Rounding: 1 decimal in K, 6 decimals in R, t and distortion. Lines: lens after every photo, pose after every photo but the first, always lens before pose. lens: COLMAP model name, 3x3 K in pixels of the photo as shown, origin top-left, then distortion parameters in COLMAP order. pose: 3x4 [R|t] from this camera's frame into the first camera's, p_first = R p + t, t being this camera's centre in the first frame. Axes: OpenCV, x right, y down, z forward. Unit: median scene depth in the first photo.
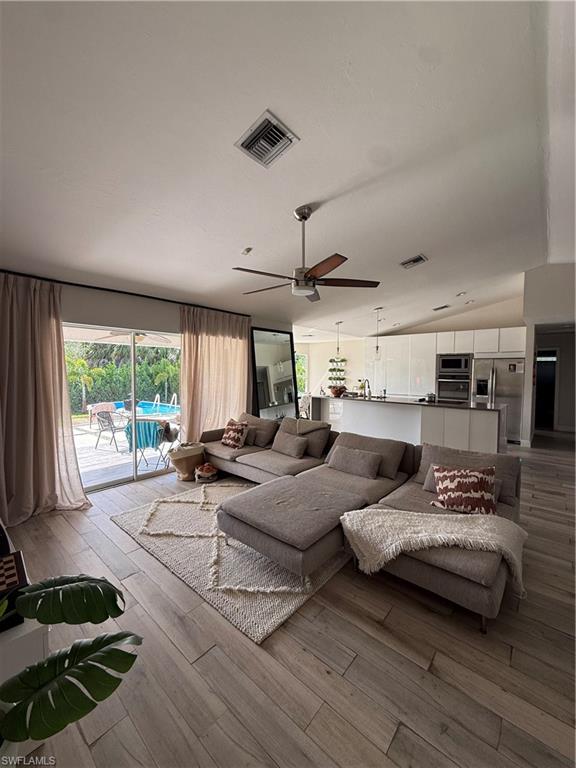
lens RADIAL K [[305.7, 0, 286.9], [0, 305.7, 382.9], [0, 0, 1]] dist [0.001095, -0.000047]
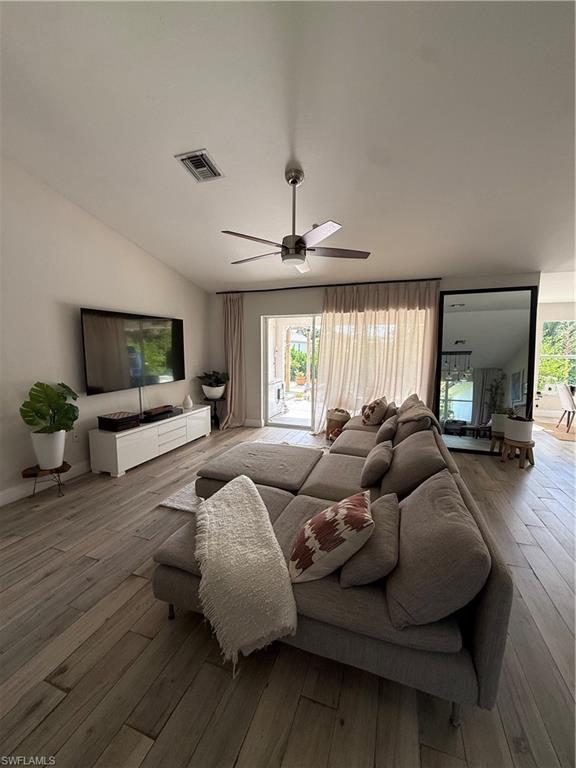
lens RADIAL K [[305.7, 0, 288.4], [0, 305.7, 383.5], [0, 0, 1]] dist [0.001095, -0.000047]
pose [[0.364783, 0.102068, -0.925481, 0.532991], [-0.042935, 0.994760, 0.092786, 0.001282], [0.930102, 0.005889, 0.367254, 0.335490]]
